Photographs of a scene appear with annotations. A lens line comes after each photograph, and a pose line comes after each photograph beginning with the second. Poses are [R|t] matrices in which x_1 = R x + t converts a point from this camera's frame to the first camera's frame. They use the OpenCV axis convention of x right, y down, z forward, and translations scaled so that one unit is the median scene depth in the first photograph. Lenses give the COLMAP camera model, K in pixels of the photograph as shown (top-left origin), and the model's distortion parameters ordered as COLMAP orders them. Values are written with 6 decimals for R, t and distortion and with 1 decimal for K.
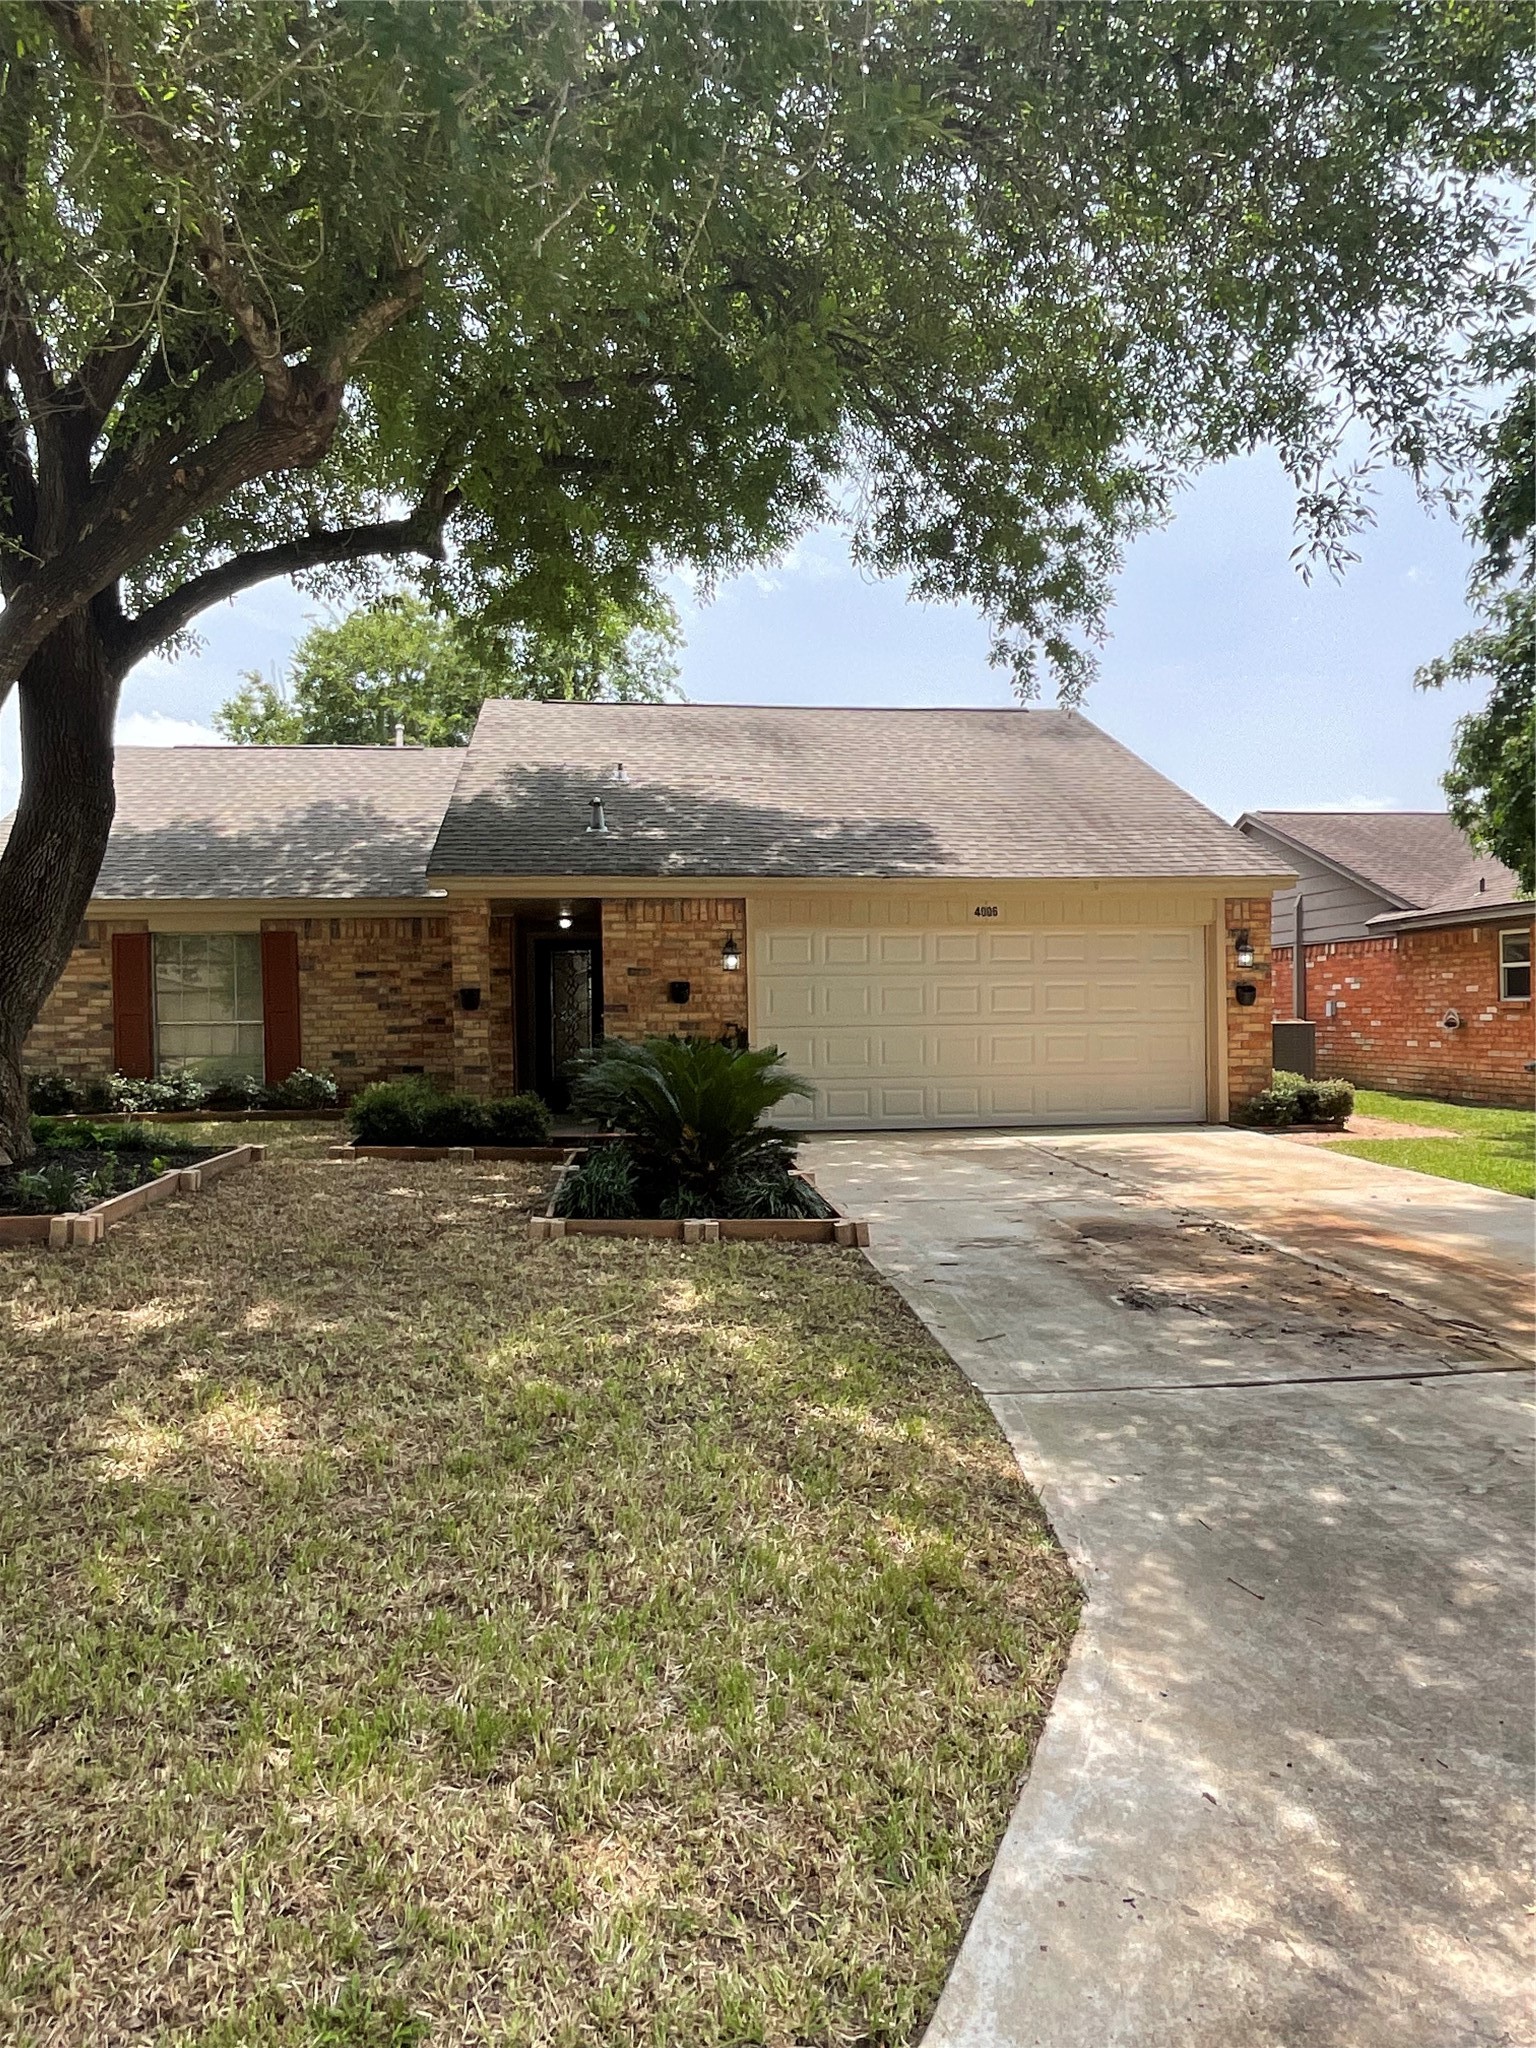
lens RADIAL K [[1336.0, 0, 768.0], [0, 1336.0, 1024.0], [0, 0, 1]] dist [-0.008162, -0.003130]
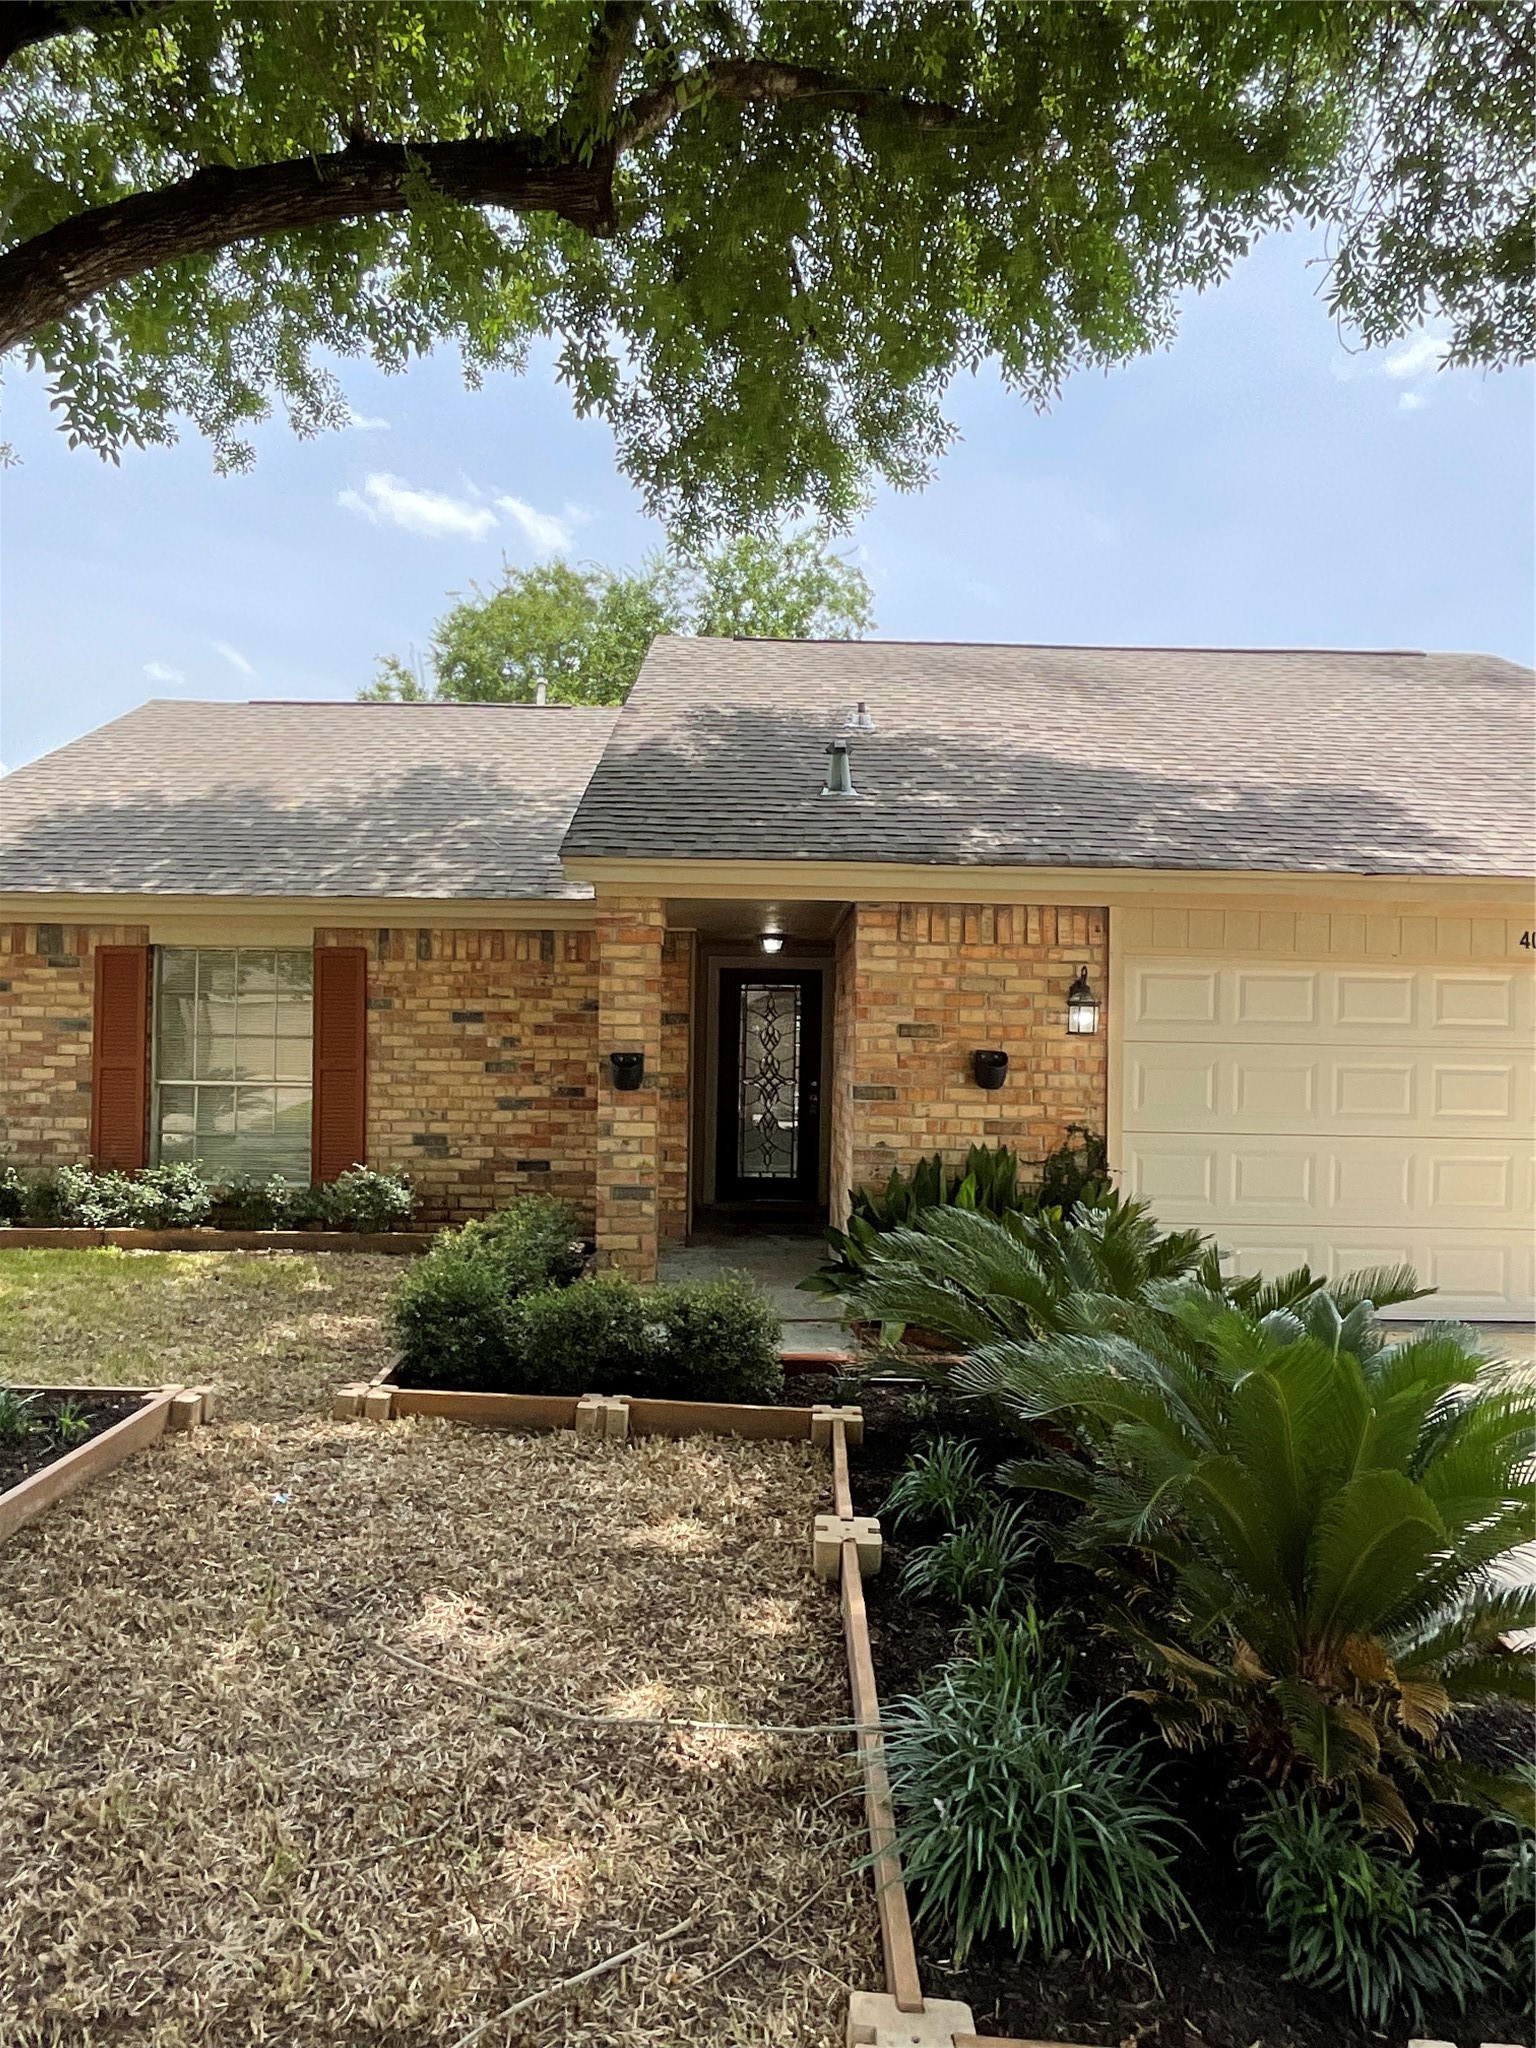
lens RADIAL K [[1336.0, 0, 768.0], [0, 1336.0, 1024.0], [0, 0, 1]] dist [-0.008162, -0.003130]
pose [[0.993935, 0.027315, -0.106524, -0.088960], [-0.029376, 0.999409, -0.017832, -0.026998], [0.105974, 0.020853, 0.994150, 0.378773]]
